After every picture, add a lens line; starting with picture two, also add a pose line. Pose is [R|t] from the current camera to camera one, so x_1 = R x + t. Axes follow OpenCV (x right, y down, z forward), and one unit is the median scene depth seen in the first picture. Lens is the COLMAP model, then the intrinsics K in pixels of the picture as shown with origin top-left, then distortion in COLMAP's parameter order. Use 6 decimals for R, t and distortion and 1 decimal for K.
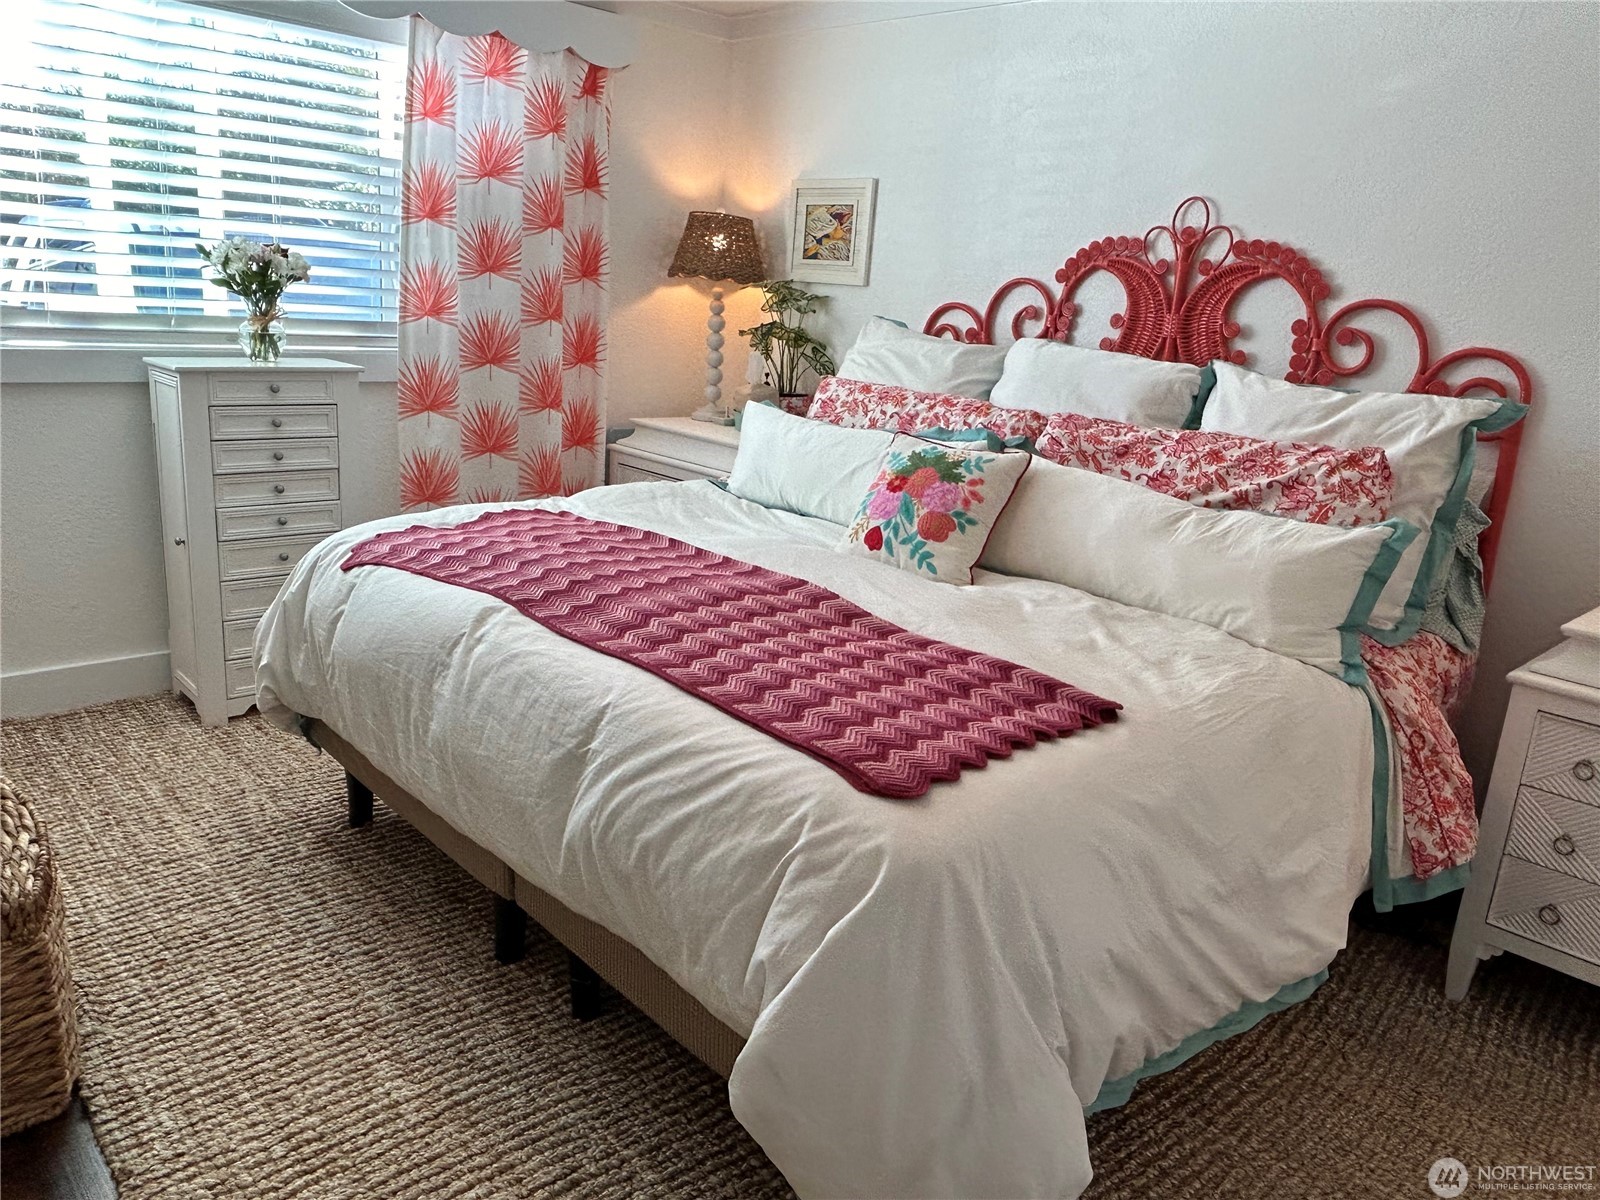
lens RADIAL K [[1162.7, 0, 800.0], [0, 1162.7, 600.0], [0, 0, 1]] dist [0.002719, 0.000851]
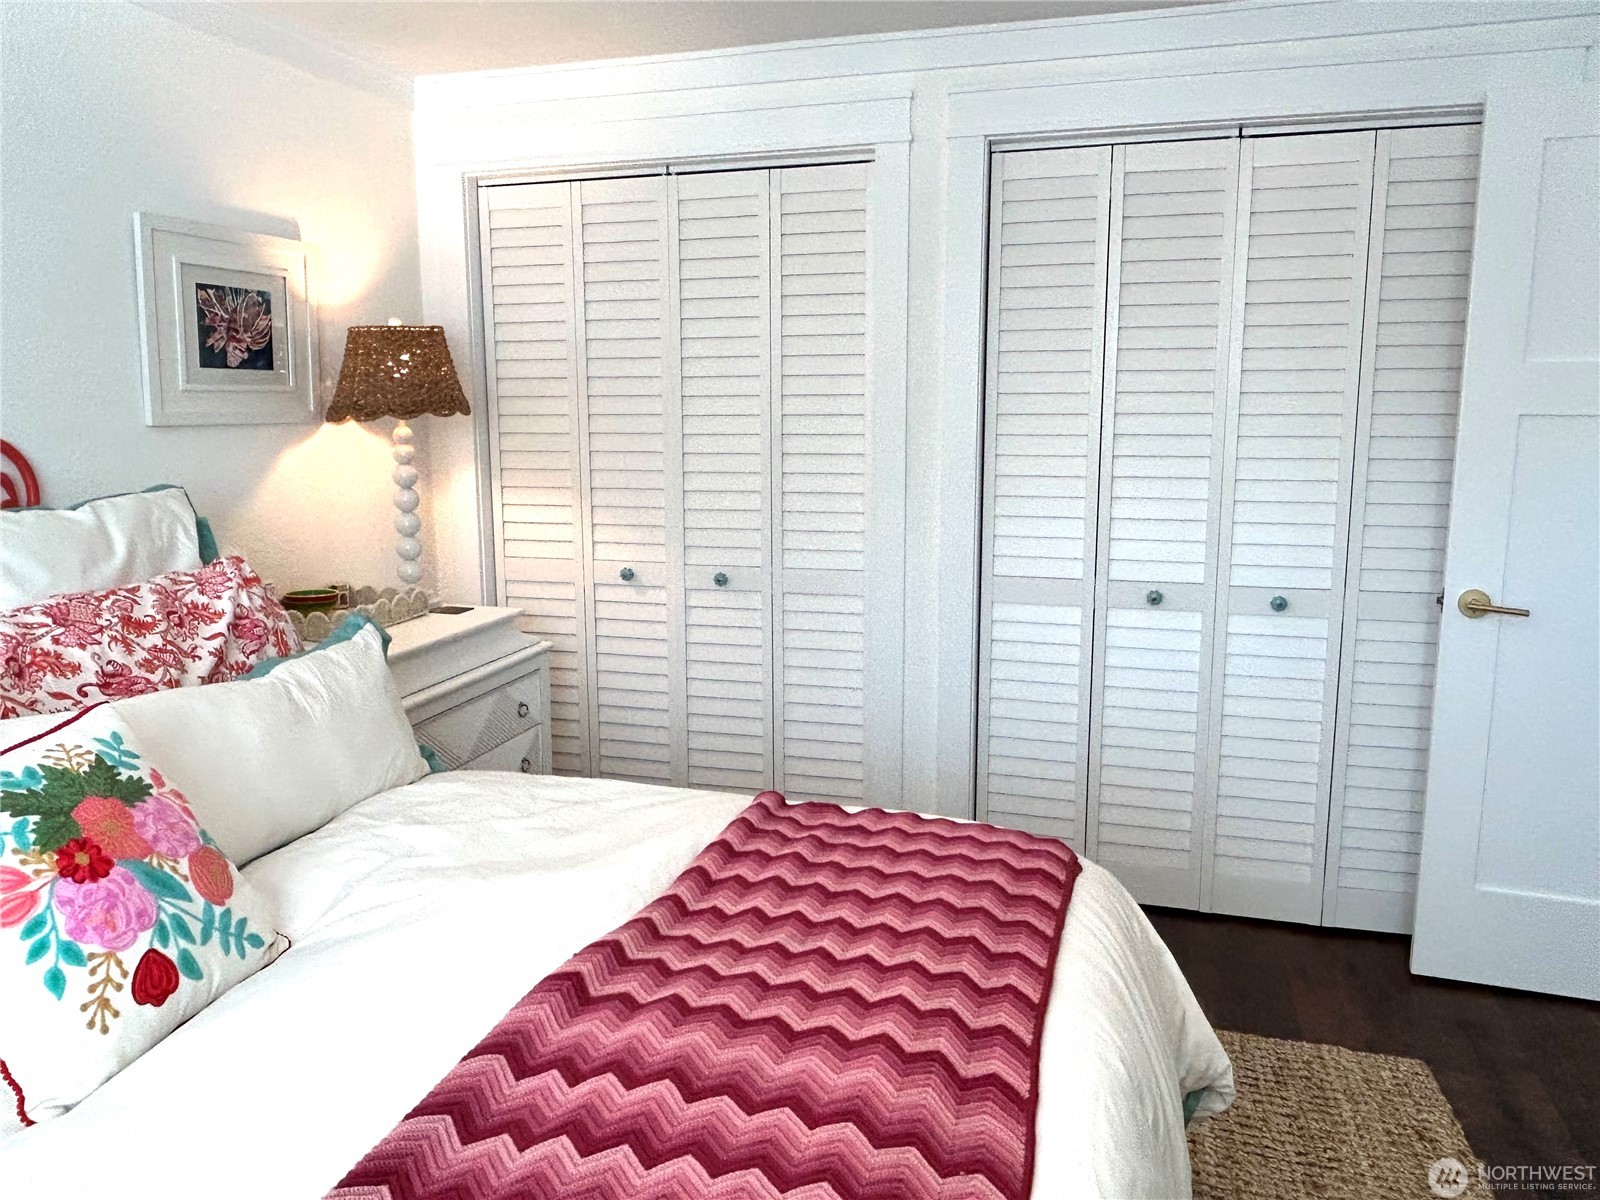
lens RADIAL K [[1162.7, 0, 800.0], [0, 1162.7, 600.0], [0, 0, 1]] dist [0.002719, 0.000851]
pose [[-0.504083, -0.214157, 0.836682, -0.423641], [0.183795, 0.919977, 0.346210, -0.307559], [-0.843872, 0.328297, -0.424384, 0.949405]]
